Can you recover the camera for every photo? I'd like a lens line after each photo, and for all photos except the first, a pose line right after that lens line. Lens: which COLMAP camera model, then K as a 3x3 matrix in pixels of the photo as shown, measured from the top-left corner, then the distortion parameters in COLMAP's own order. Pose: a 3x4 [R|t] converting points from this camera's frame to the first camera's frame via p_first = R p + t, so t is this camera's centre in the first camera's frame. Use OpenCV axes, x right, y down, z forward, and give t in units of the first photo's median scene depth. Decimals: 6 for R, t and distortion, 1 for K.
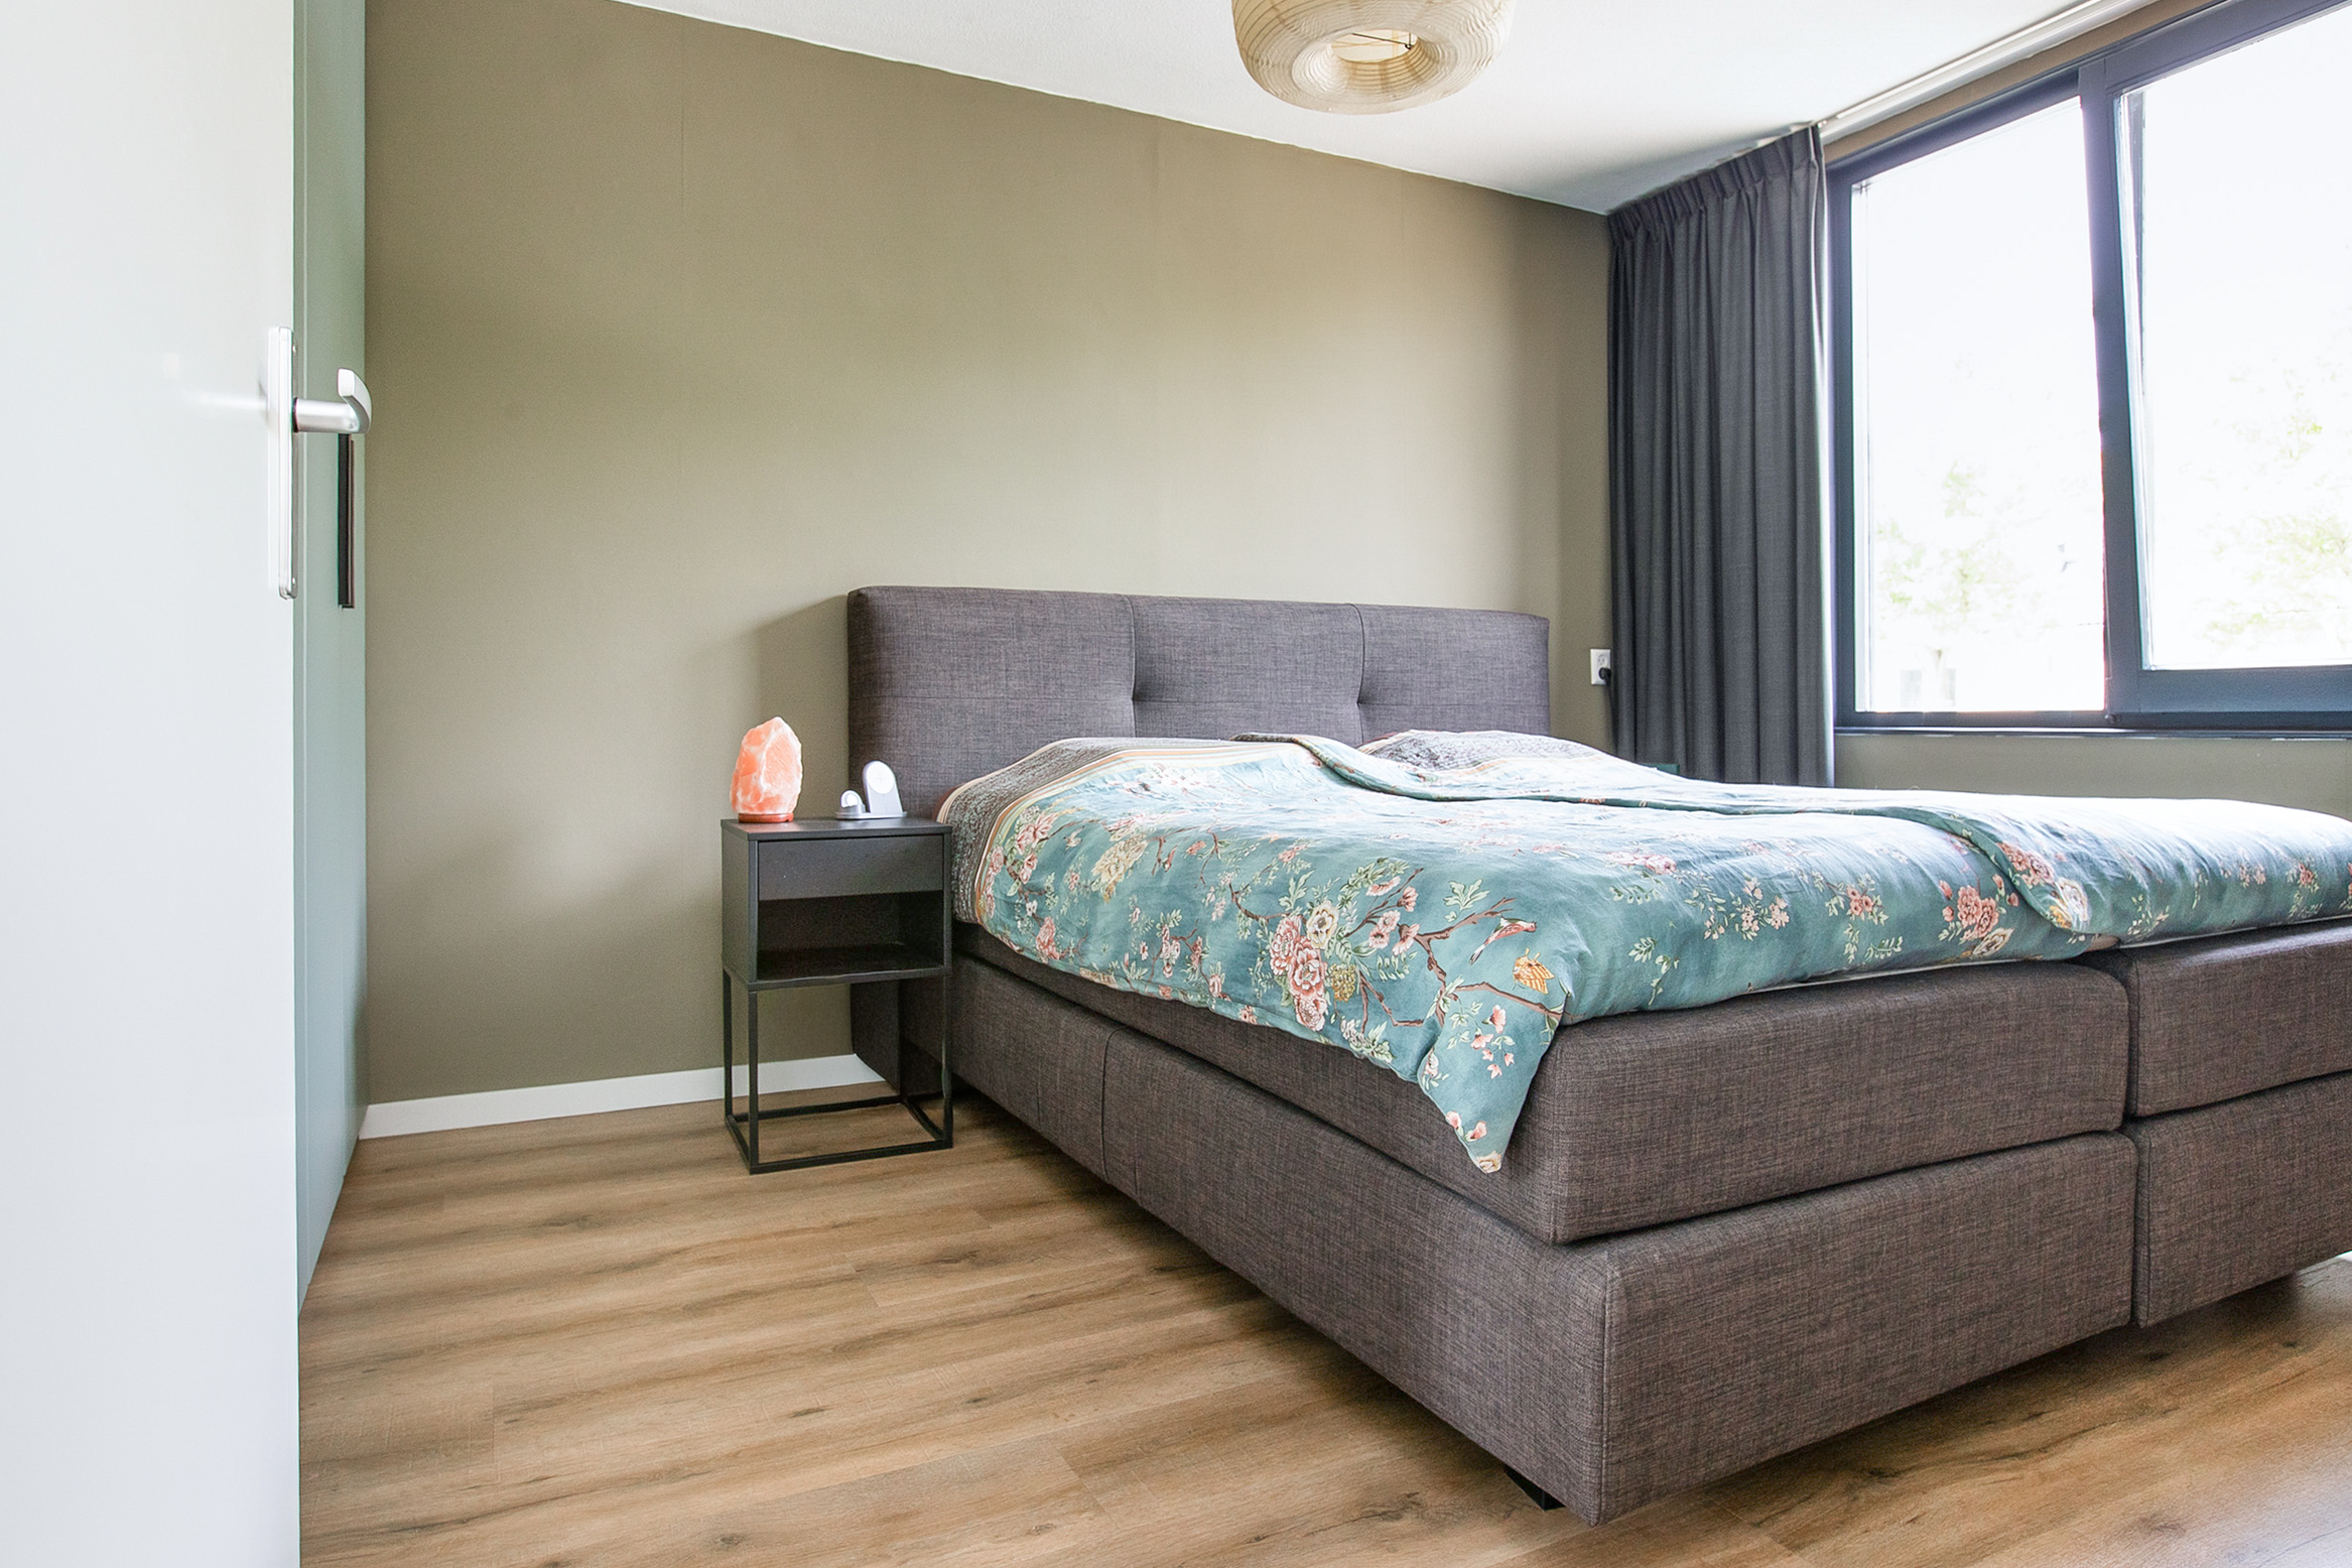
lens RADIAL K [[1330.0, 0, 1159.7], [0, 1330.0, 719.8], [0, 0, 1]] dist [-0.037706, 0.000872]
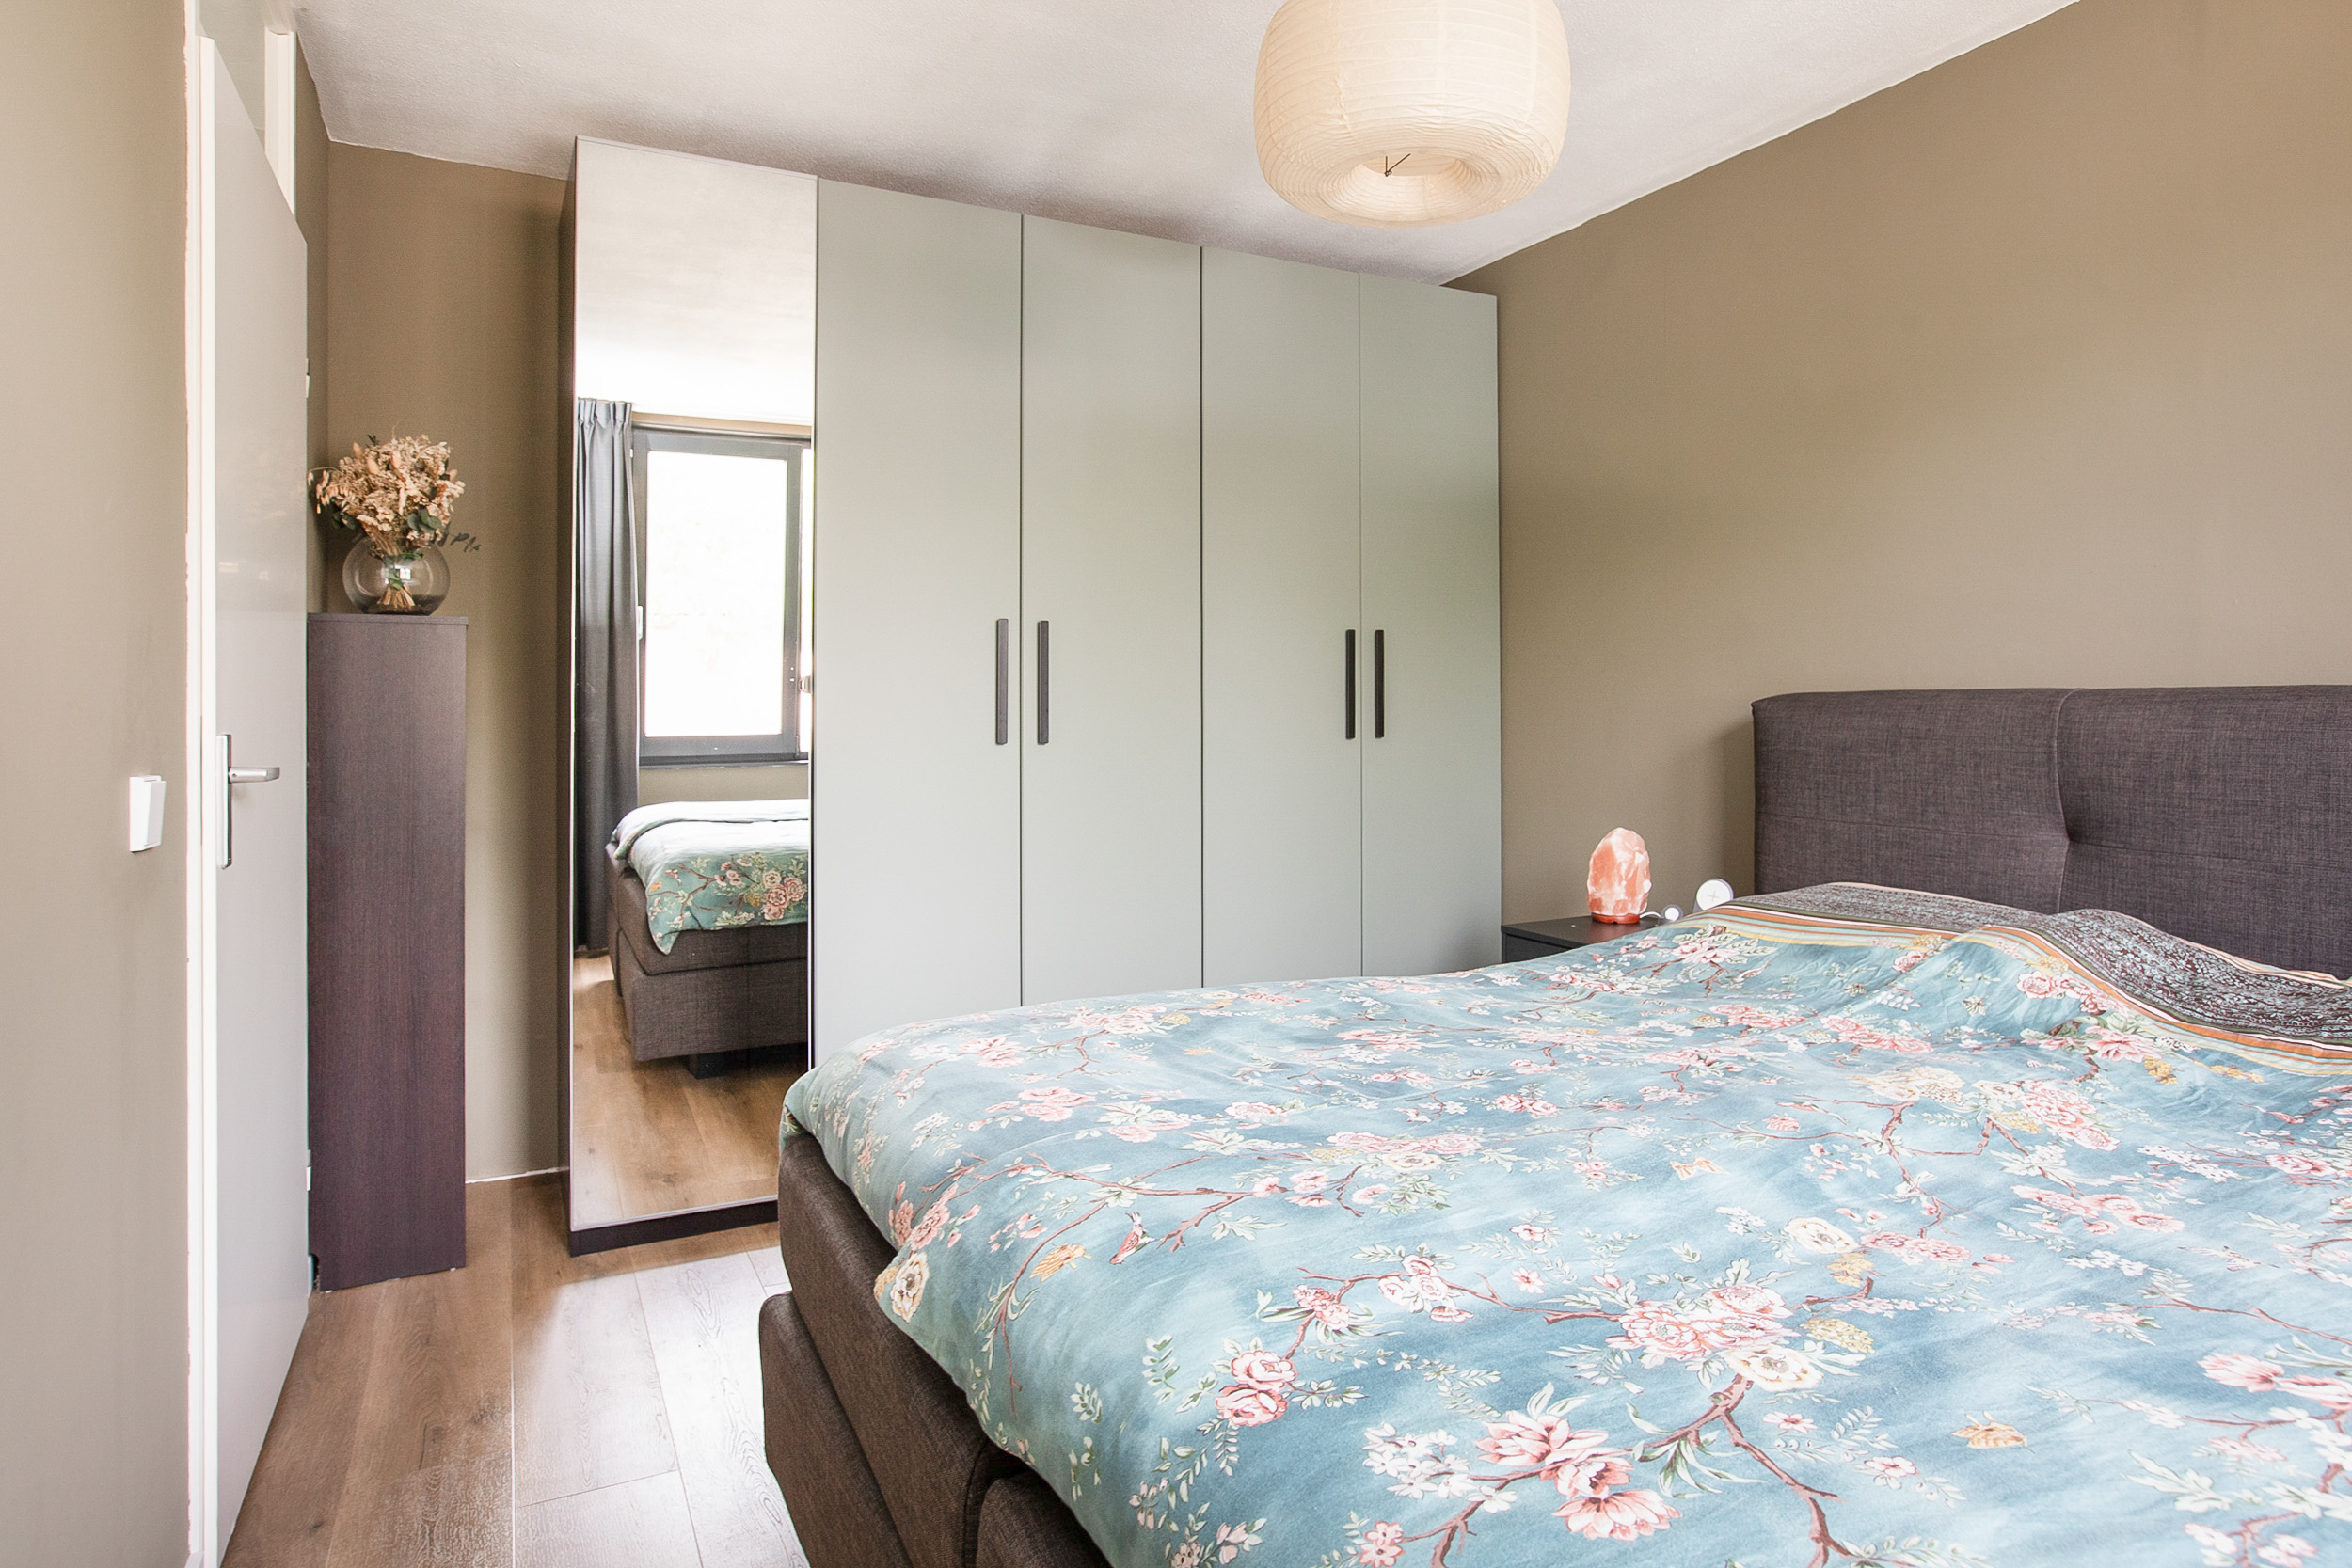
lens RADIAL K [[1330.0, 0, 1159.7], [0, 1330.0, 719.8], [0, 0, 1]] dist [-0.037706, 0.000872]
pose [[-0.003835, 0.012749, -0.999911, 0.713527], [0.001321, 0.999918, 0.012744, -0.092834], [0.999992, -0.001272, -0.003852, 0.539556]]
